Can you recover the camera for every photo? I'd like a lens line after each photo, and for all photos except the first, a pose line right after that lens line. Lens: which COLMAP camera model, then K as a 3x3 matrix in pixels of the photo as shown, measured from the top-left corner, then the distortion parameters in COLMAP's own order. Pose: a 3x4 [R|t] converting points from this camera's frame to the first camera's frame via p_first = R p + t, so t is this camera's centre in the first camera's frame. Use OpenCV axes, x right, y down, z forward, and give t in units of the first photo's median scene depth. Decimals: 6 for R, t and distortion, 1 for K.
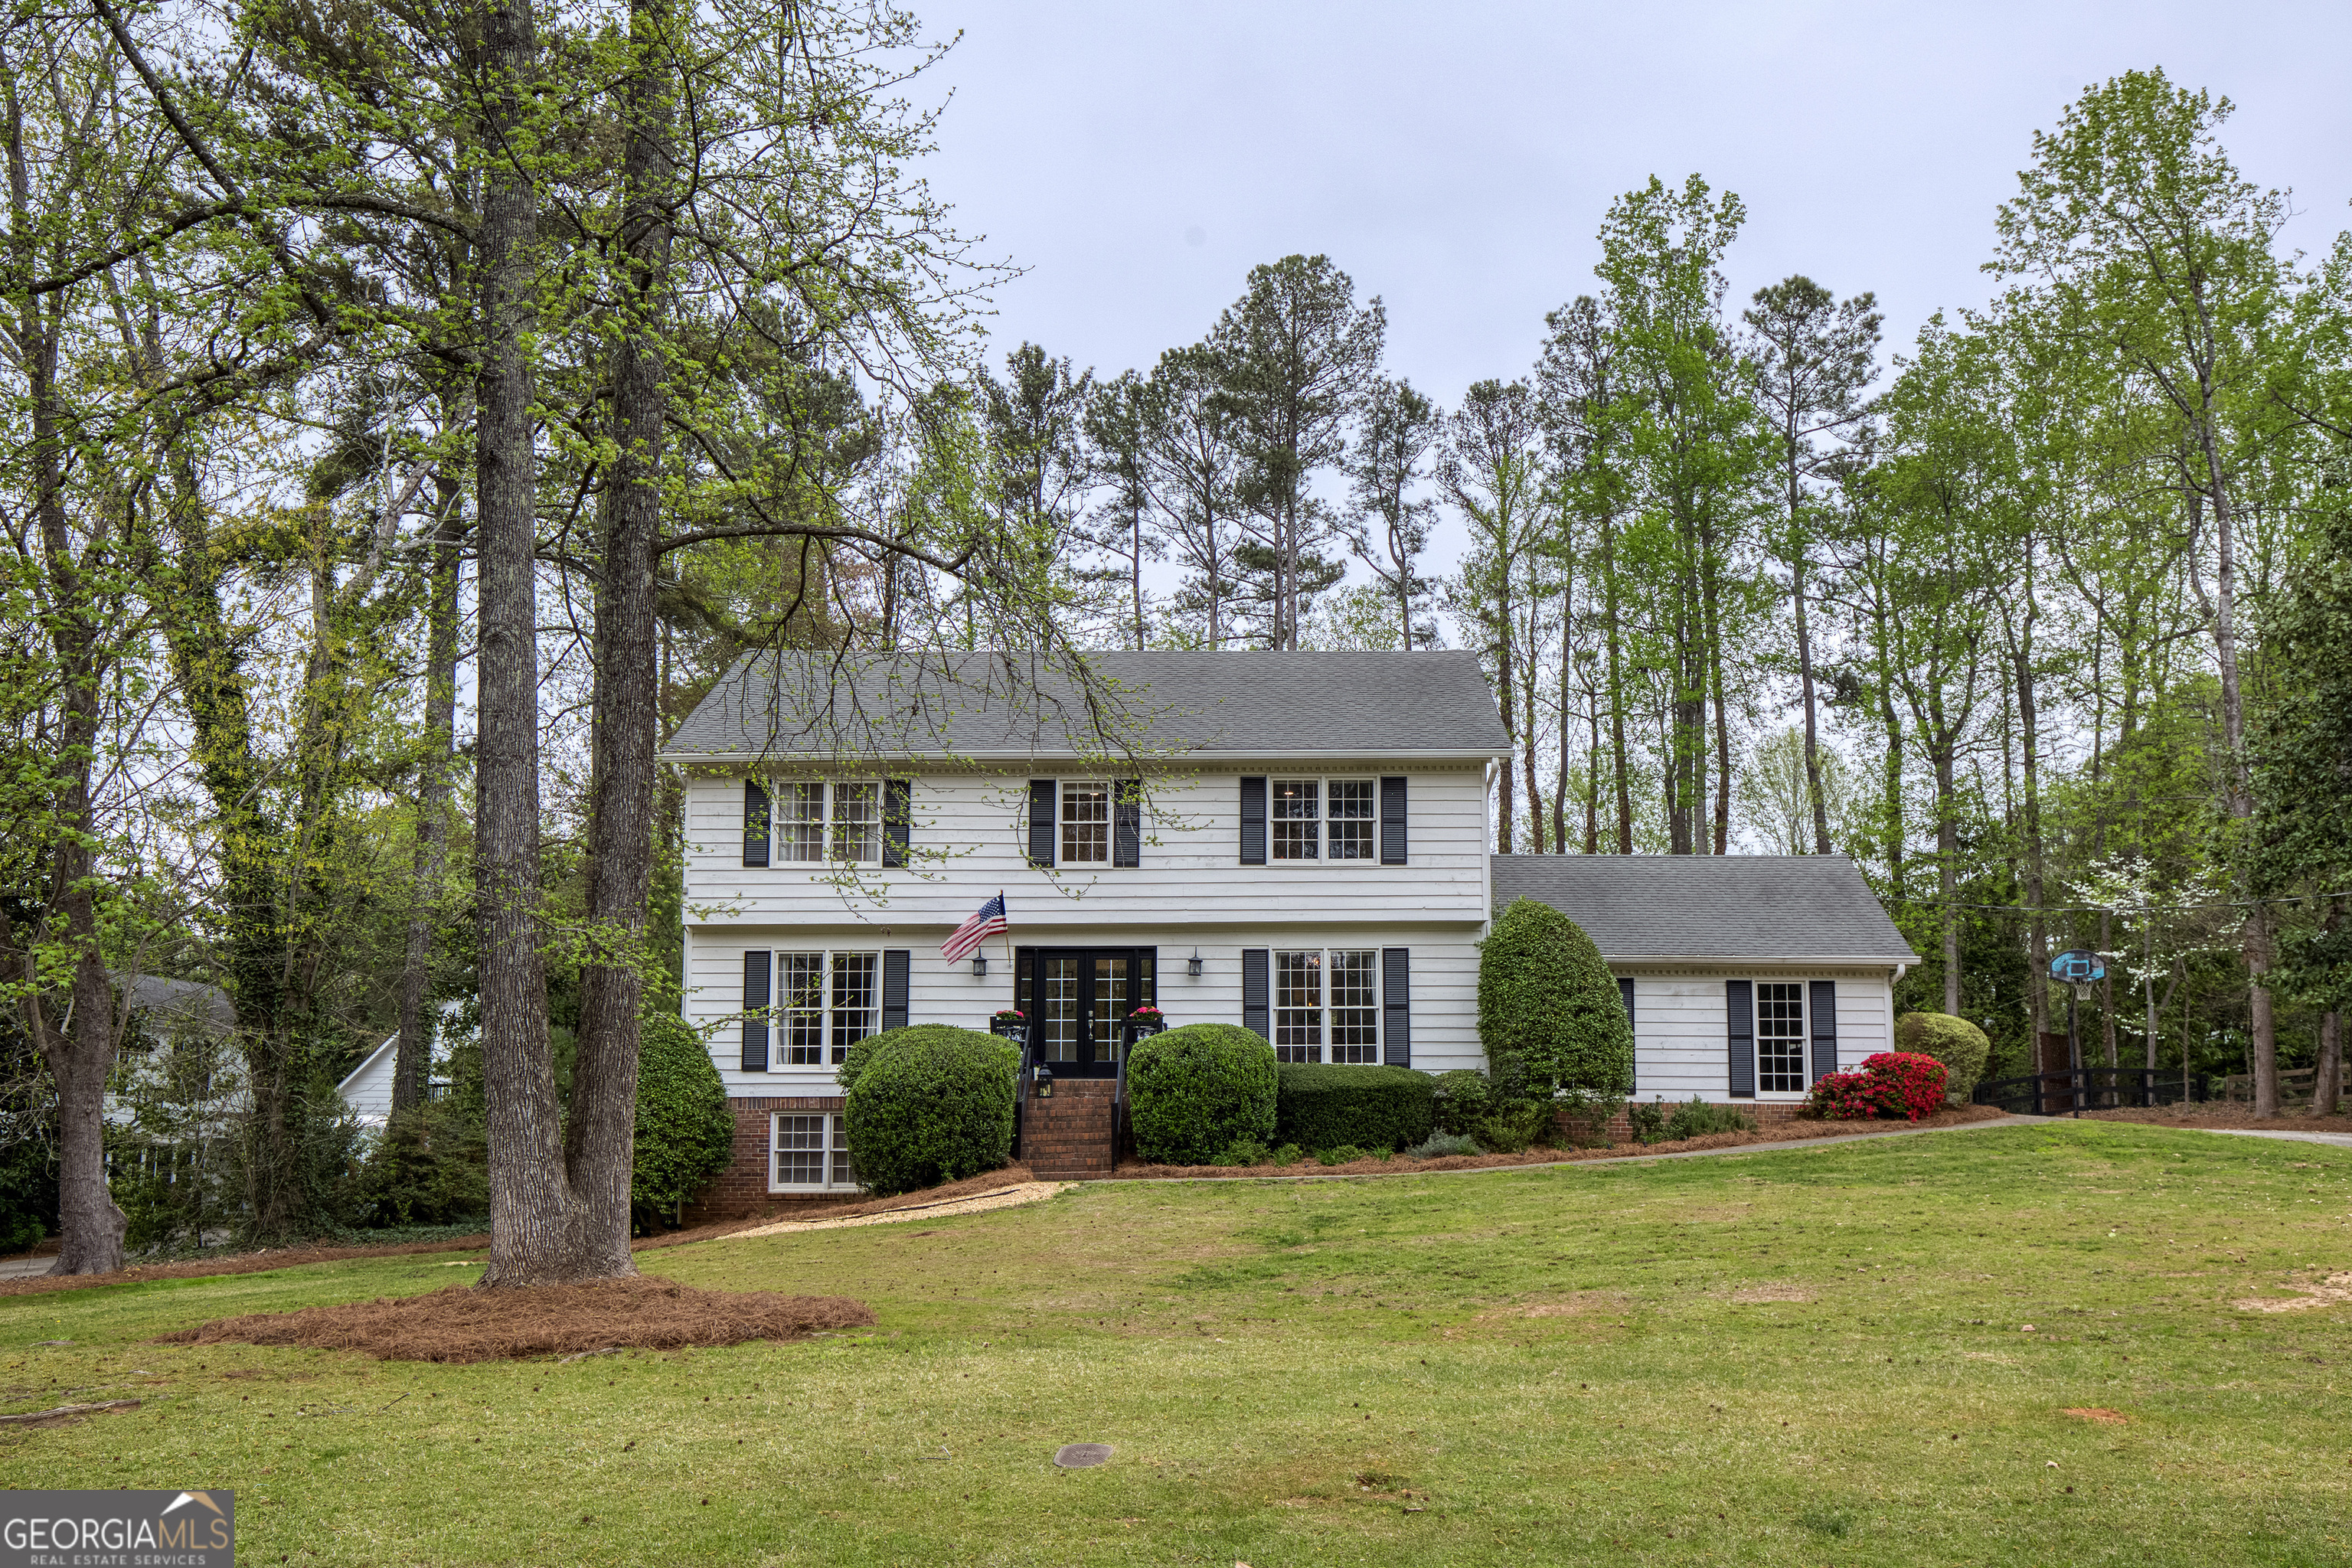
lens RADIAL K [[2023.6, 0, 1180.9], [0, 2023.6, 813.4], [0, 0, 1]] dist [0.009732, 0.001364]
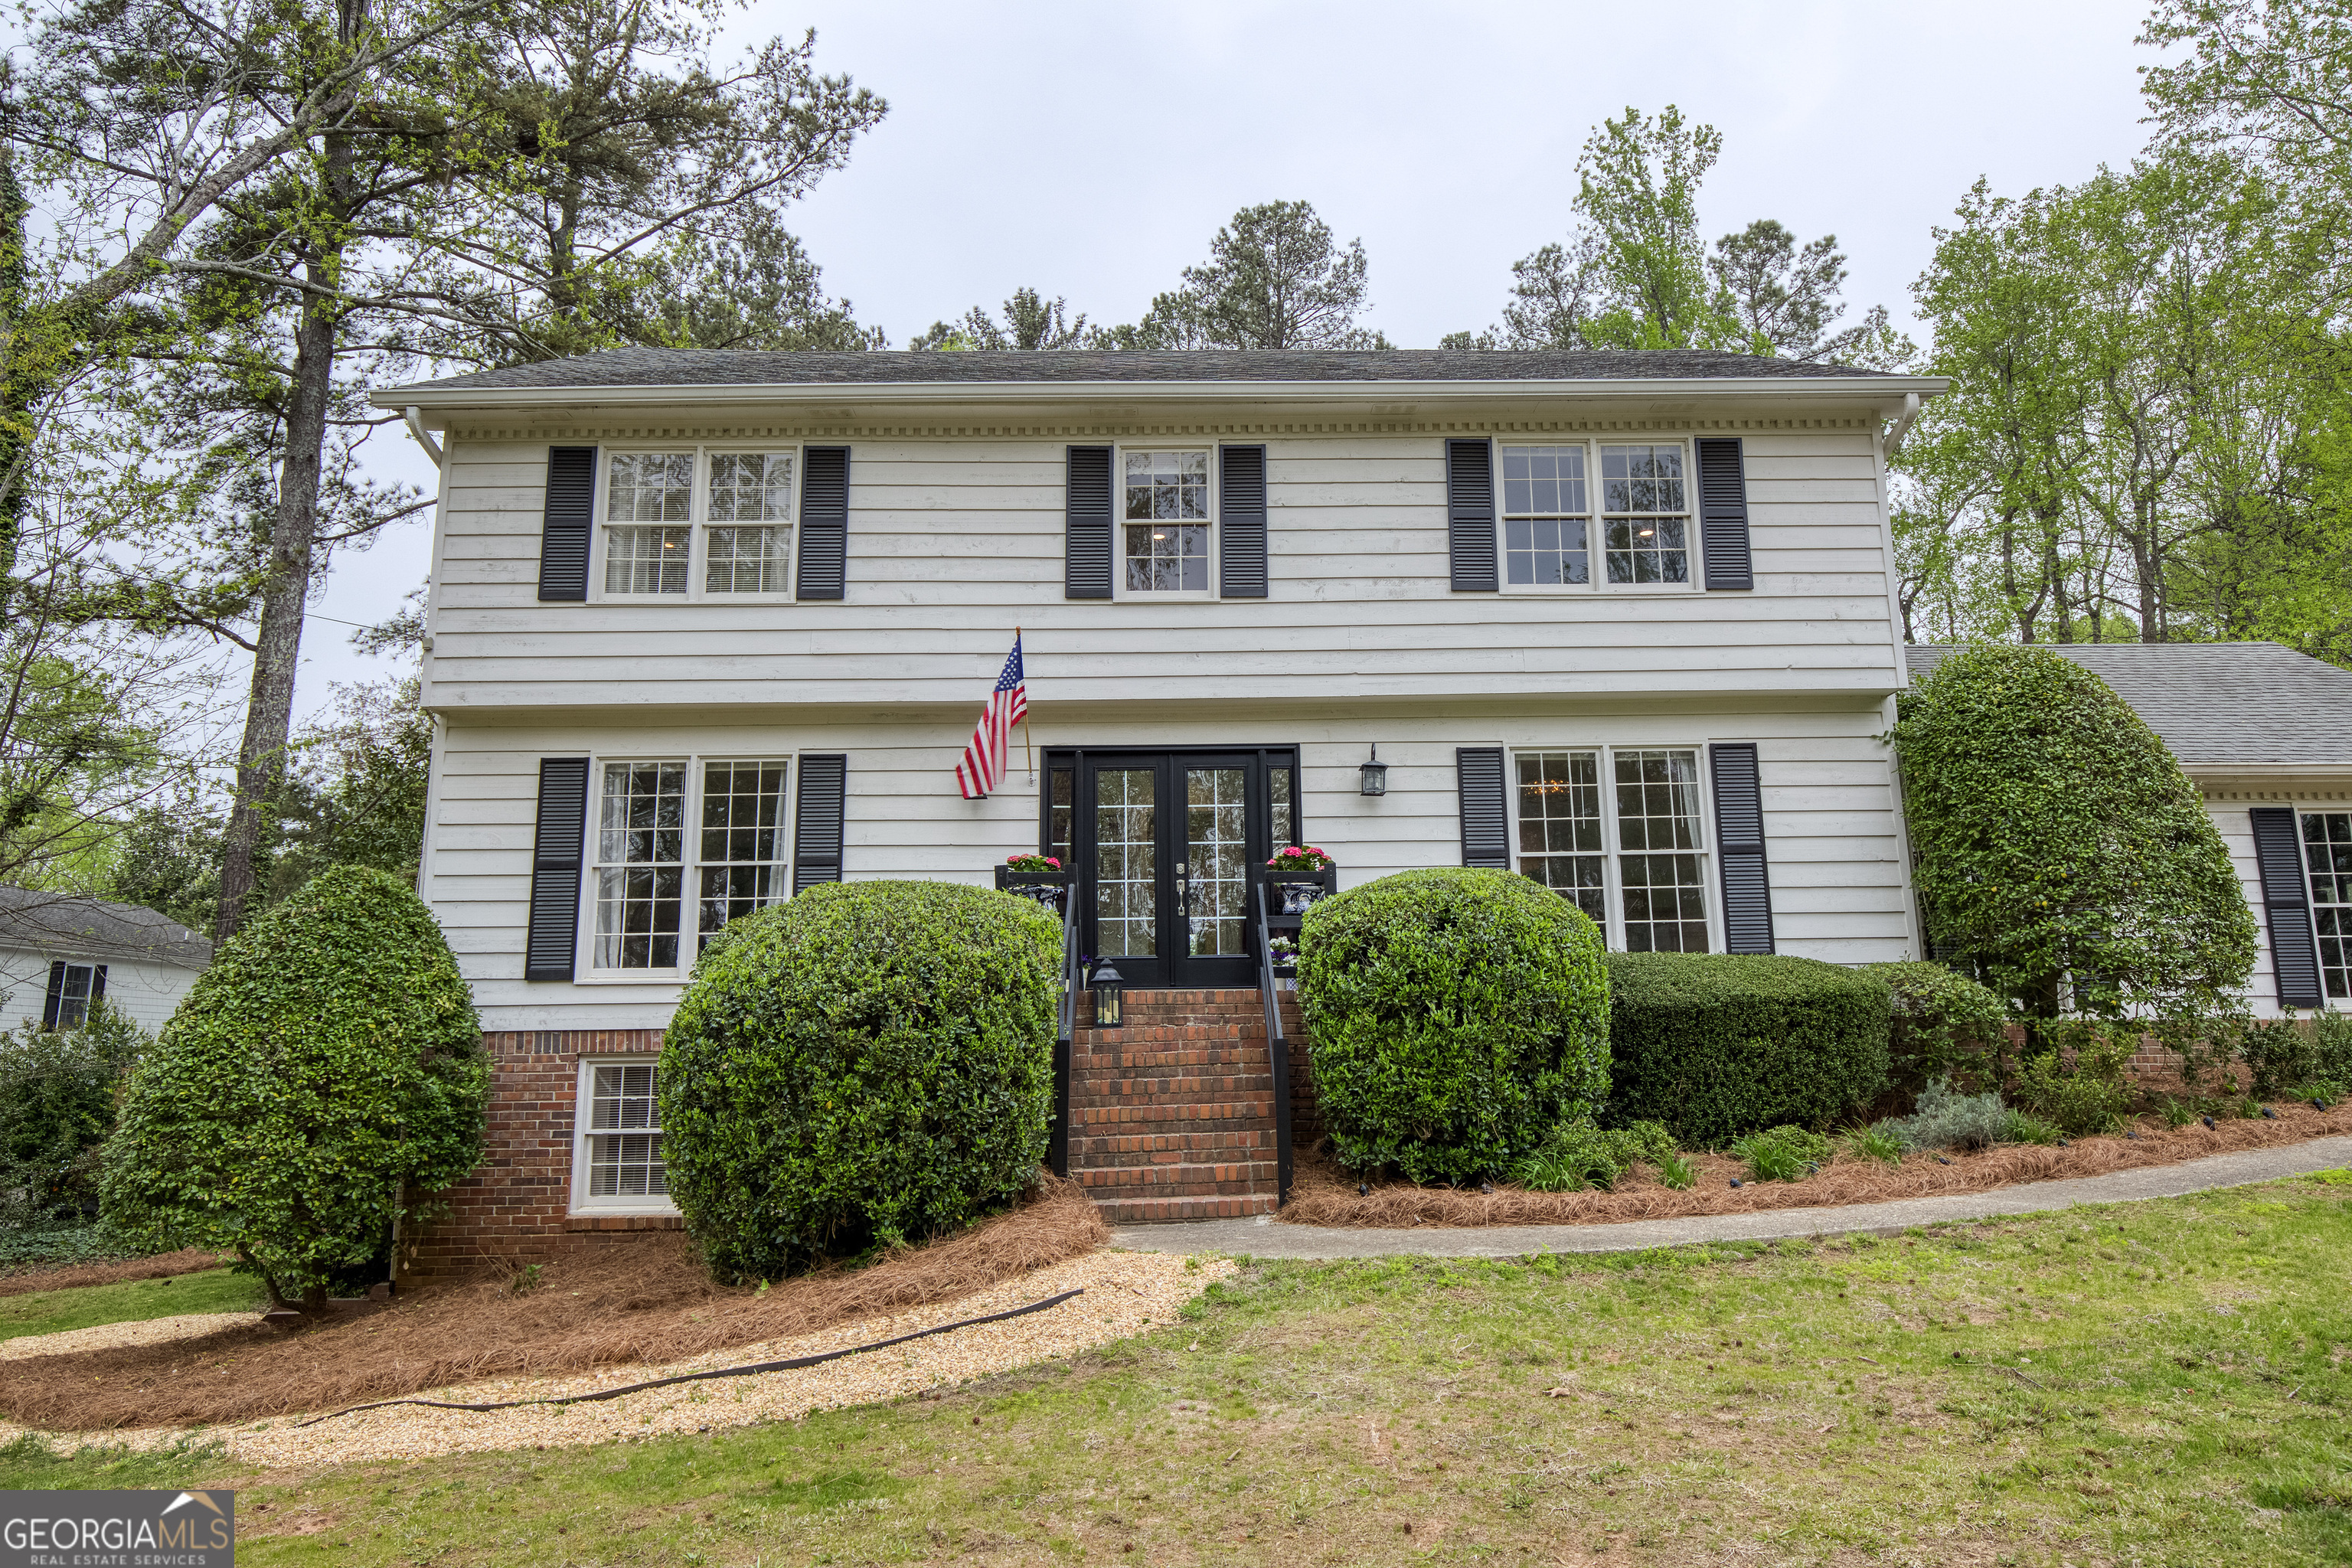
lens RADIAL K [[1521.7, 0, 1179.0], [0, 1521.7, 700.9], [0, 0, 1]] dist [-0.004718, -0.001698]
pose [[0.999513, -0.005278, 0.030748, -0.057188], [0.007270, 0.997856, -0.065037, 0.080579], [-0.030338, 0.065228, 0.997409, 0.588955]]
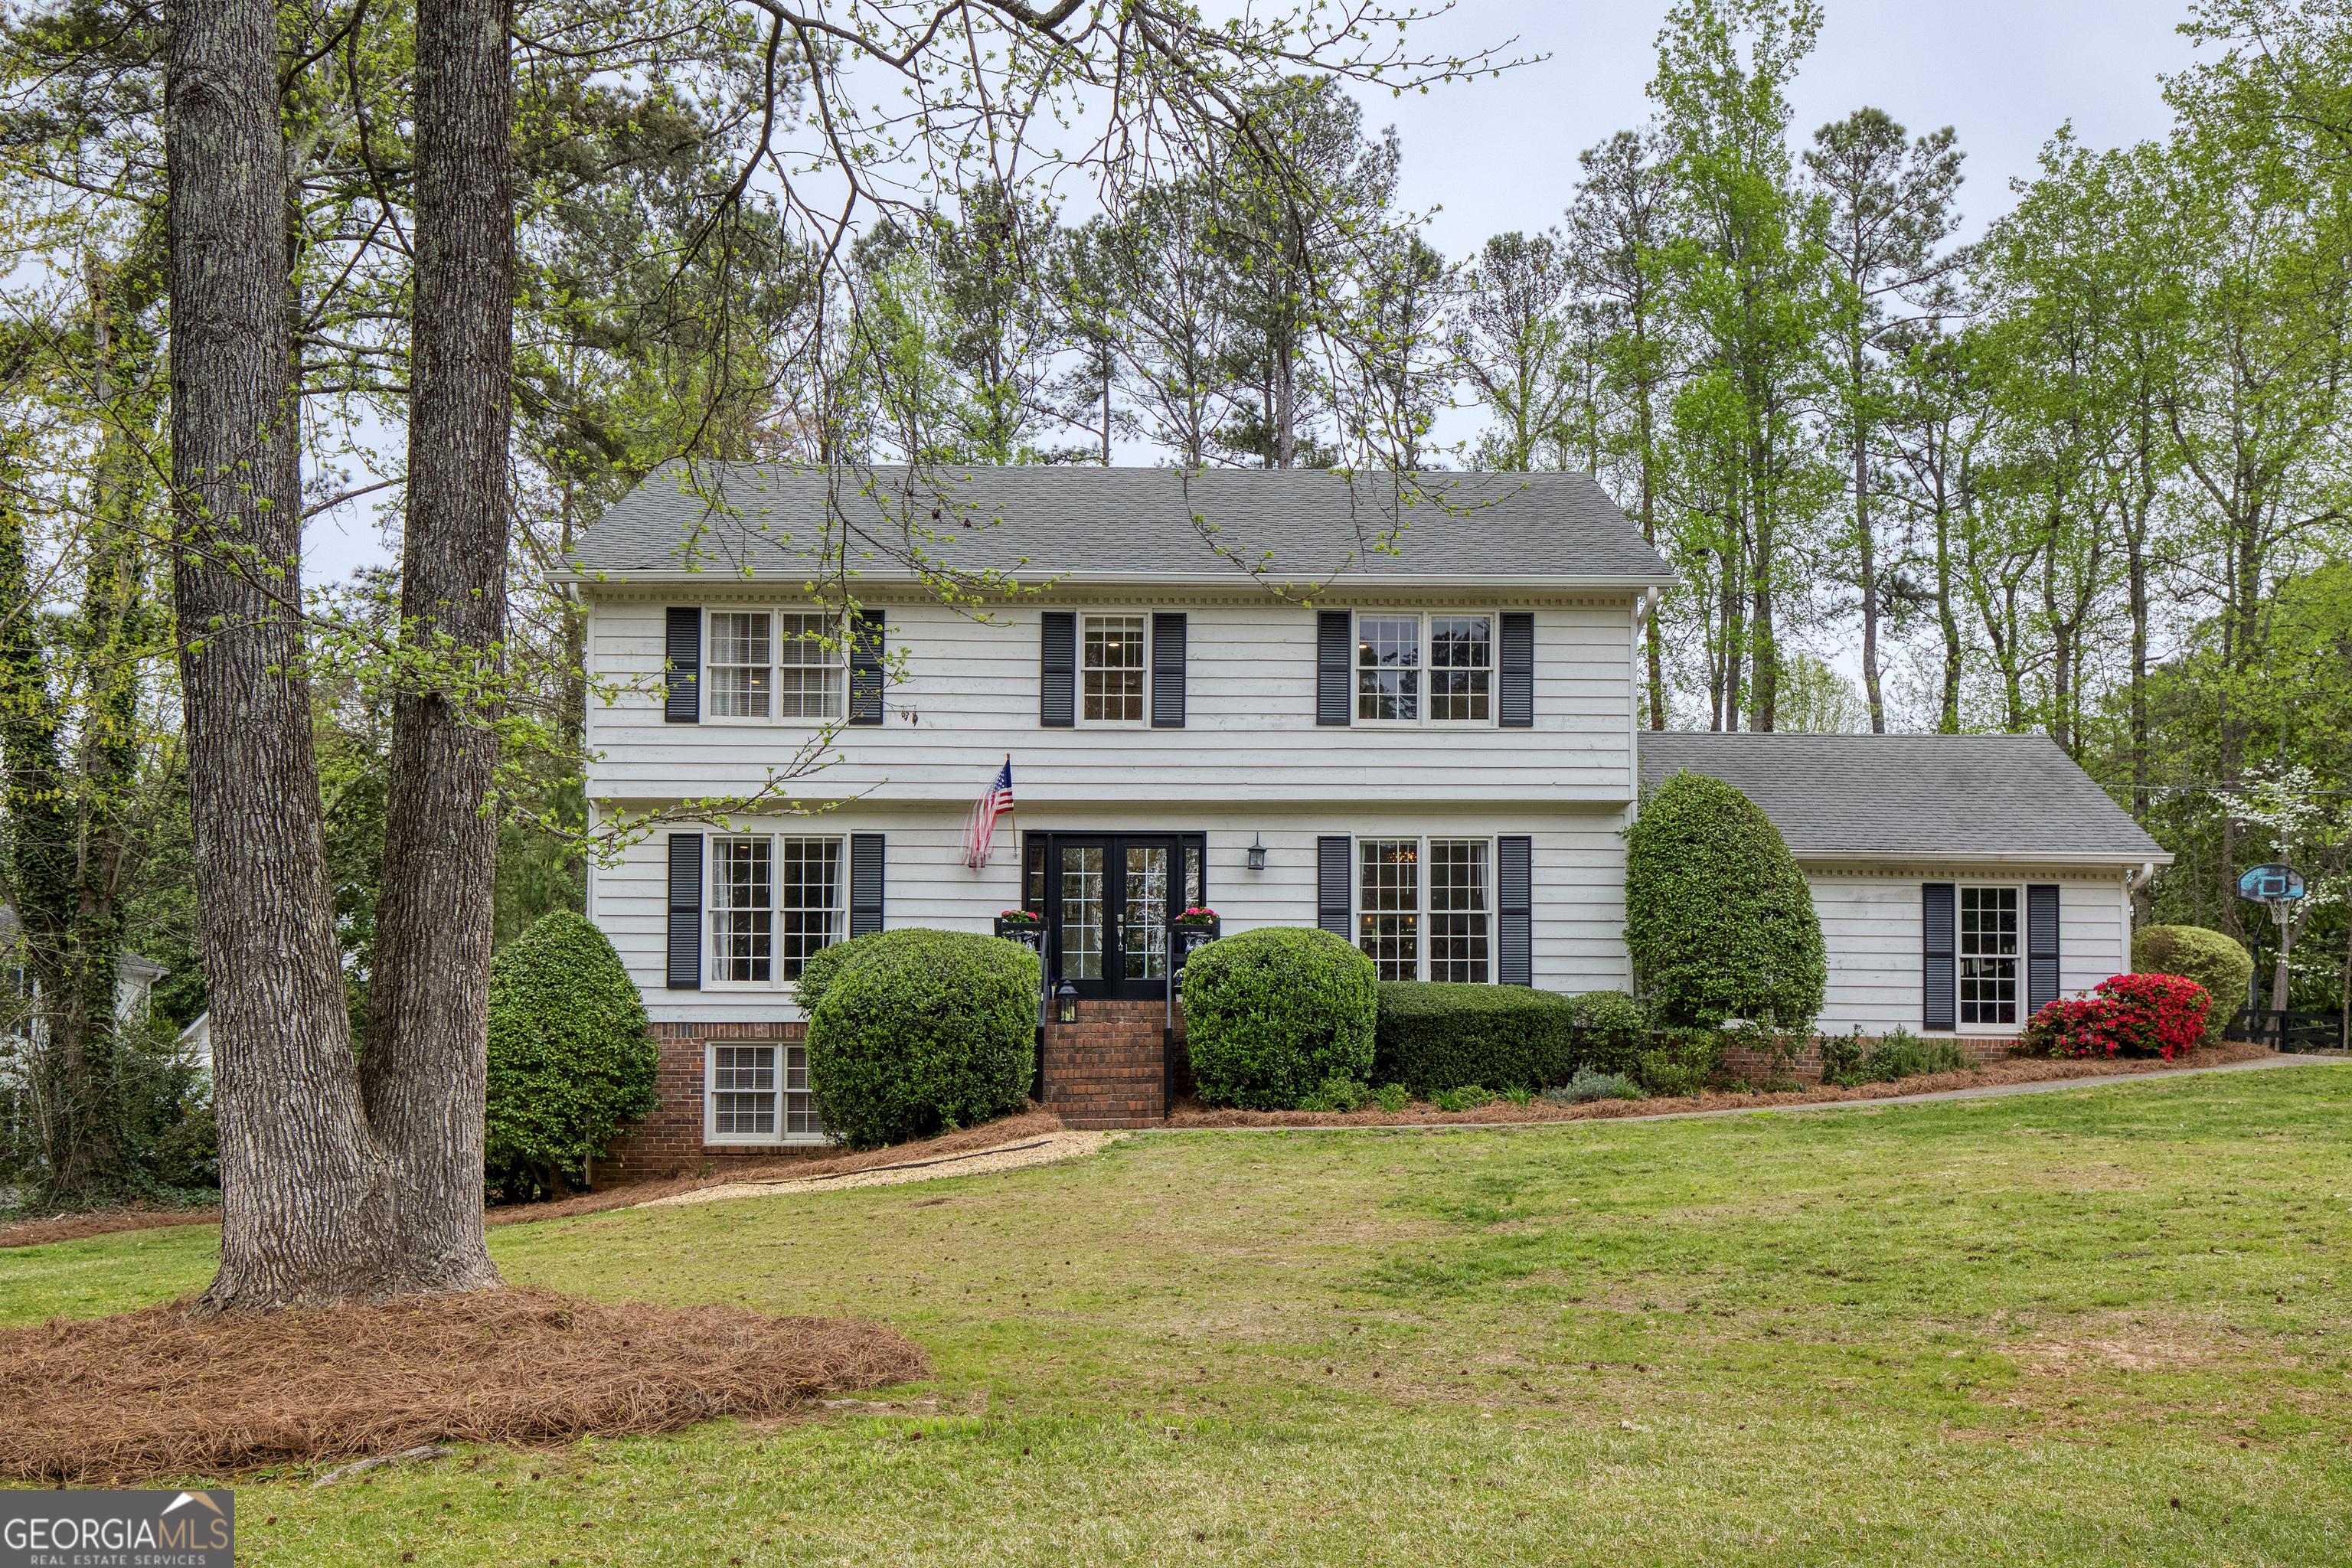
lens RADIAL K [[2088.0, 0, 1174.6], [0, 2088.0, 946.5], [0, 0, 1]] dist [0.021792, 0.009074]
pose [[0.999554, 0.006155, 0.029215, -0.046981], [-0.008716, 0.996051, 0.088355, 0.039095], [-0.028555, -0.088570, 0.995661, 0.203284]]
